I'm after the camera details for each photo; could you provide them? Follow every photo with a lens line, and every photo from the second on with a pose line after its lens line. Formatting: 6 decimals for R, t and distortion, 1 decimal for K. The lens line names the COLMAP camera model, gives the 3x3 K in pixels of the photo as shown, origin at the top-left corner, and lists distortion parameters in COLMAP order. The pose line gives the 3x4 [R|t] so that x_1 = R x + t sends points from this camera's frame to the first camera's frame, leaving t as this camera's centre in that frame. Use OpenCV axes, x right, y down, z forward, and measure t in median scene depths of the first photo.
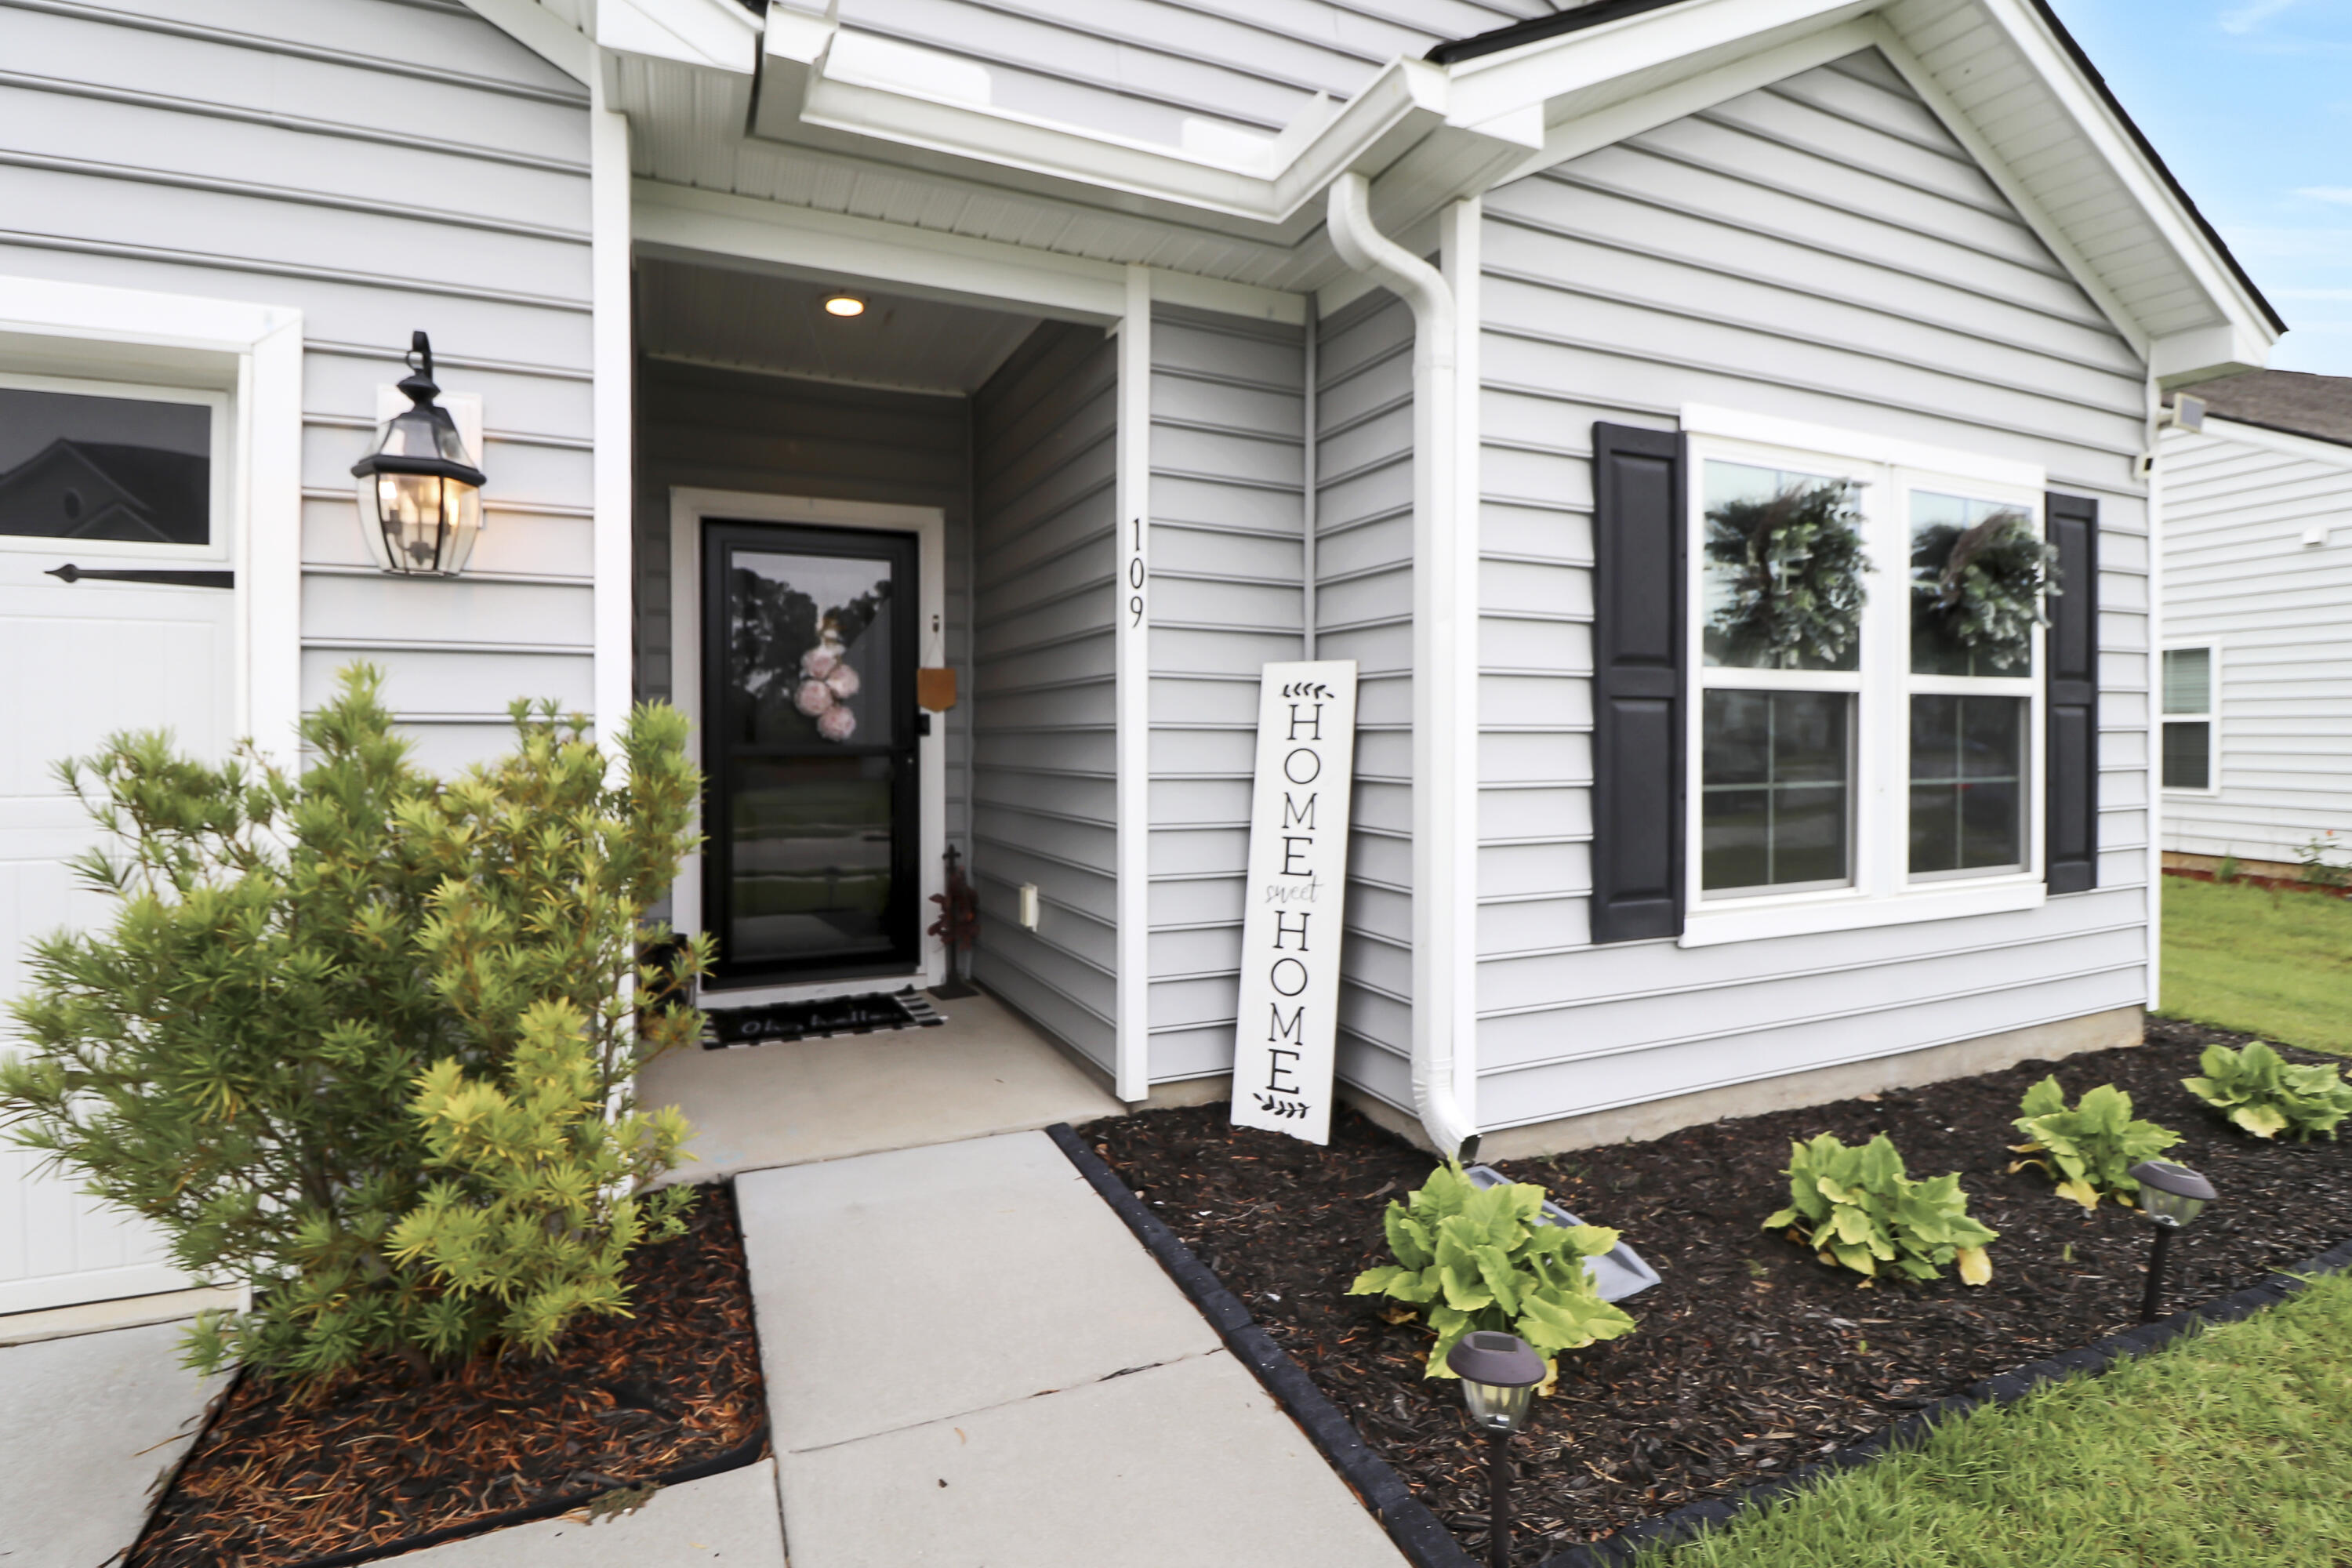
lens RADIAL K [[1122.4, 0, 1183.5], [0, 1122.4, 771.7], [0, 0, 1]] dist [0.002786, -0.010654]
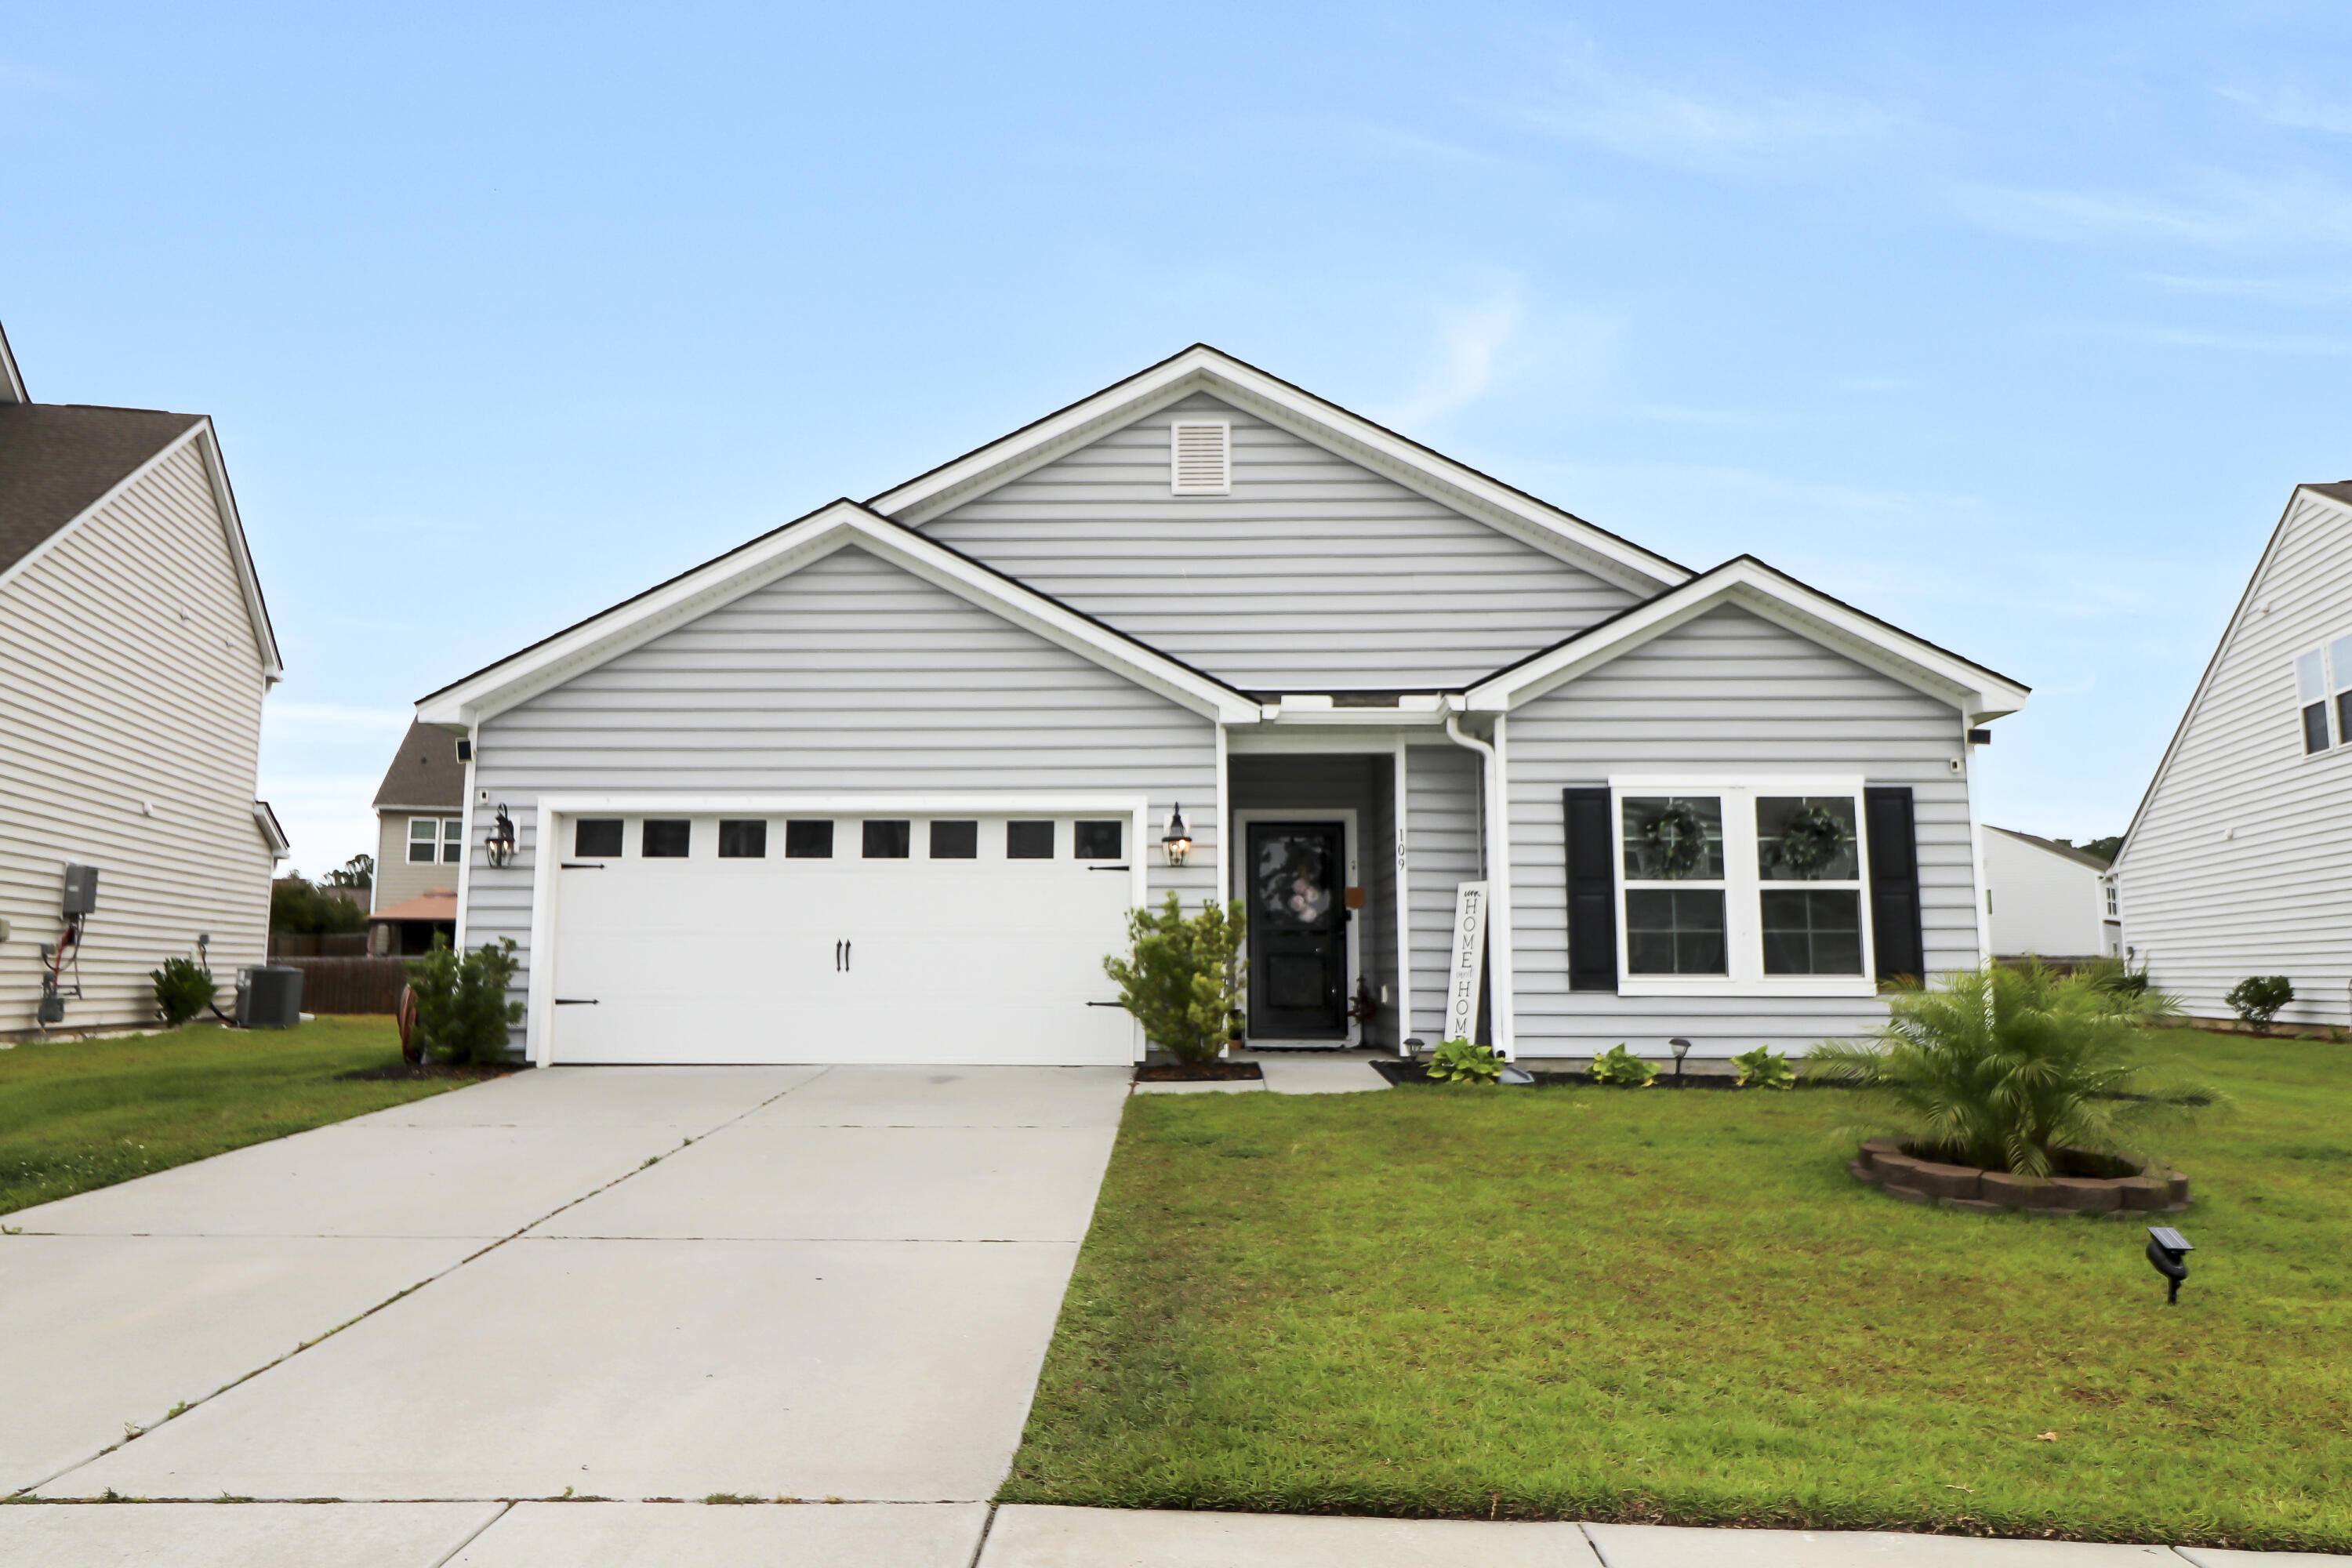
lens RADIAL K [[1614.4, 0, 1176.0], [0, 1614.4, 784.0], [0, 0, 1]] dist [0.002312, 0.000665]
pose [[0.898453, -0.051112, -0.436086, 1.153261], [-0.015447, 0.988907, -0.147731, 0.238619], [0.438799, 0.139465, 0.887696, -2.633920]]
